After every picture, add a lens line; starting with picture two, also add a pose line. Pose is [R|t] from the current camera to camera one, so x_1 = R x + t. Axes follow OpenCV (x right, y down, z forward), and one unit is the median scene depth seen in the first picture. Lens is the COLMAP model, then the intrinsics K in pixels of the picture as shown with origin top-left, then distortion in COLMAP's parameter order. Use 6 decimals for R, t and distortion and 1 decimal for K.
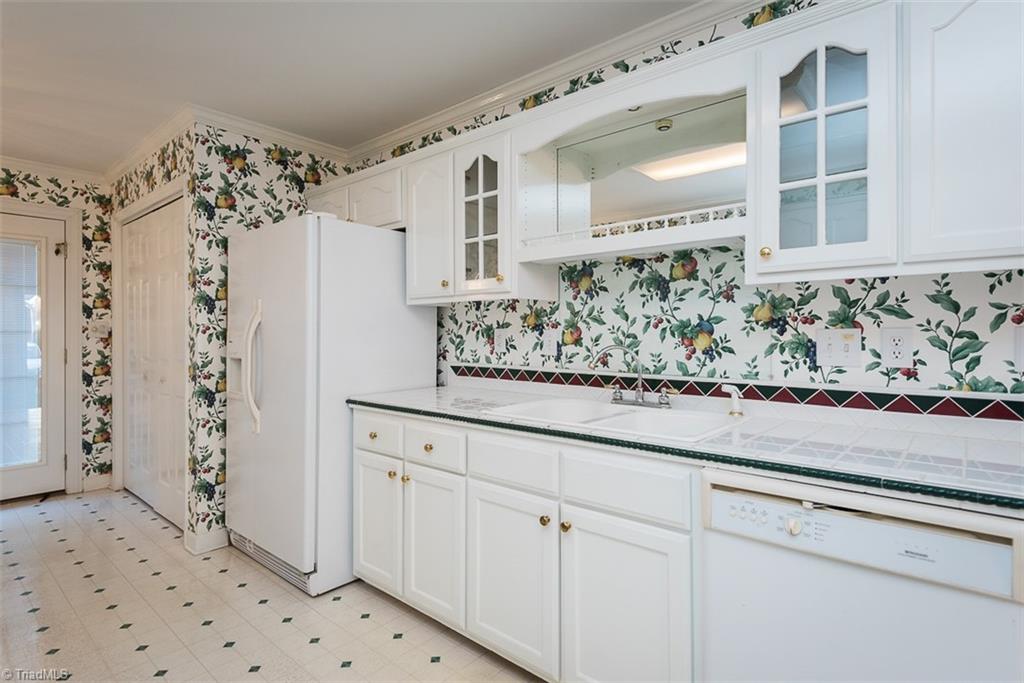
lens RADIAL K [[521.7, 0, 514.2], [0, 521.7, 332.9], [0, 0, 1]] dist [0.029978, -0.020333]
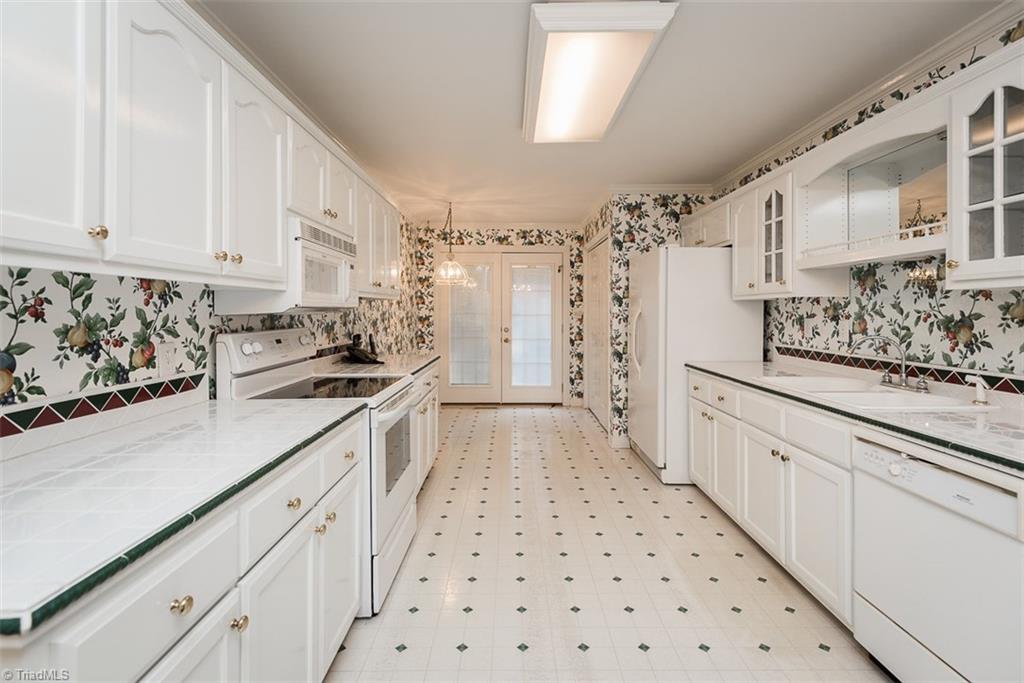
lens RADIAL K [[472.4, 0, 517.2], [0, 472.4, 313.3], [0, 0, 1]] dist [0.029776, -0.017660]
pose [[0.666488, 0.006241, -0.745490, 0.378888], [-0.002863, 0.999979, 0.005812, -0.026315], [0.745511, -0.001739, 0.666491, -0.286625]]
